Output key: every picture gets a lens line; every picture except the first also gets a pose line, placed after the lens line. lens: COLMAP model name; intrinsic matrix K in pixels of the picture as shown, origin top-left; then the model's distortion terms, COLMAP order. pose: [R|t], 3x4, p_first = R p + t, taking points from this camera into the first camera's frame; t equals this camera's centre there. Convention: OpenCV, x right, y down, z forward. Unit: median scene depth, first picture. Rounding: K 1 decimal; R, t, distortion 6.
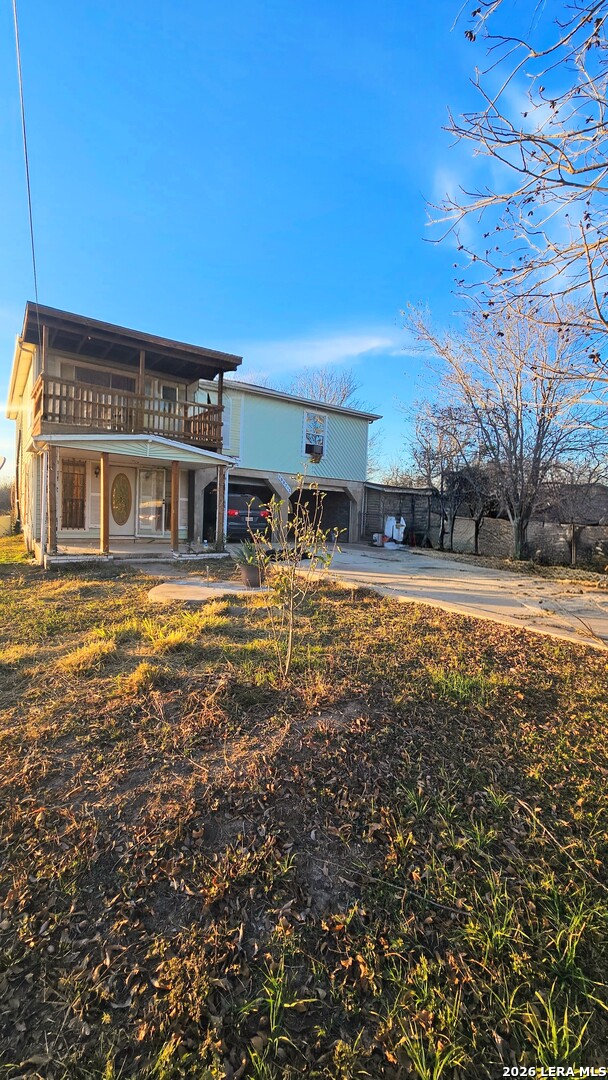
lens RADIAL K [[440.8, 0, 303.5], [0, 440.8, 537.2], [0, 0, 1]] dist [0.005857, -0.002770]
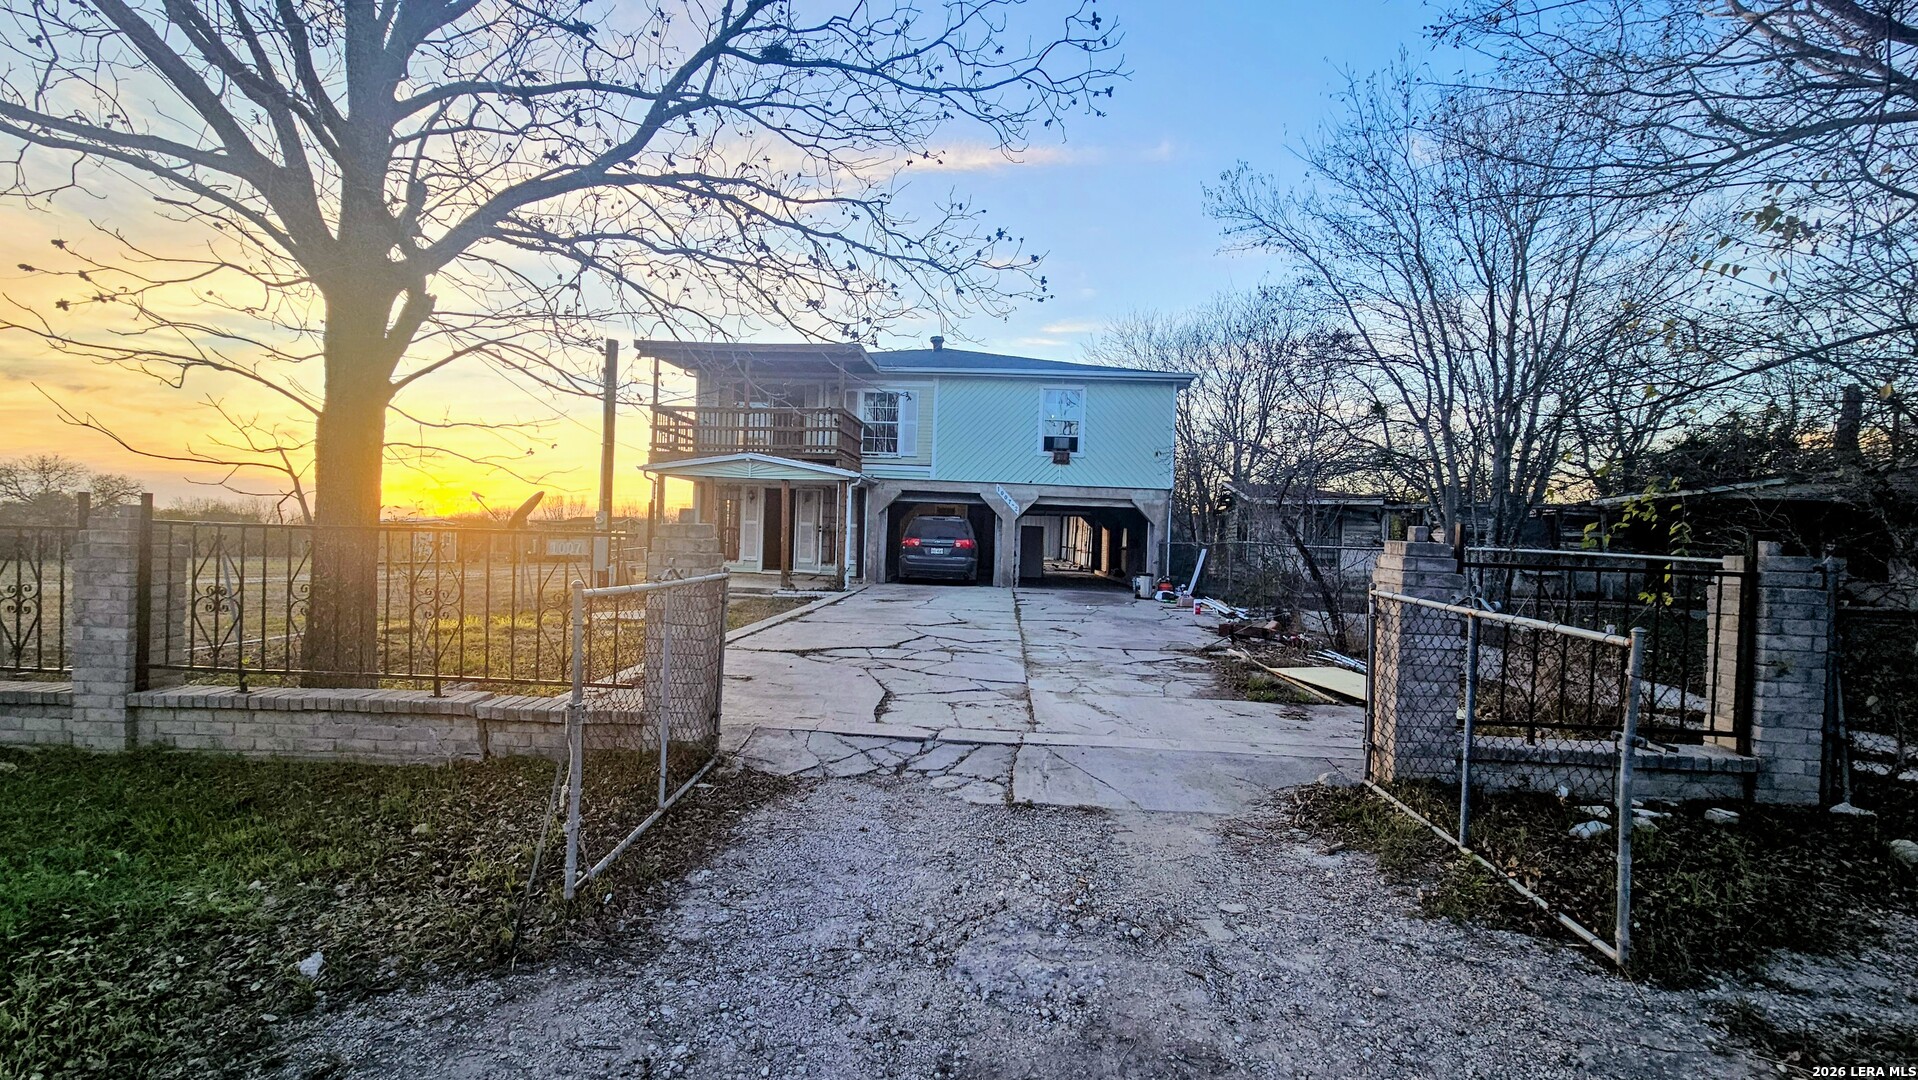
lens RADIAL K [[782.7, 0, 964.5], [0, 782.7, 548.1], [0, 0, 1]] dist [0.005857, -0.002770]
pose [[0.787664, -0.010066, -0.616023, 0.777720], [-0.032812, 0.997762, -0.058258, 0.029324], [0.615231, 0.066100, 0.785571, 0.037670]]
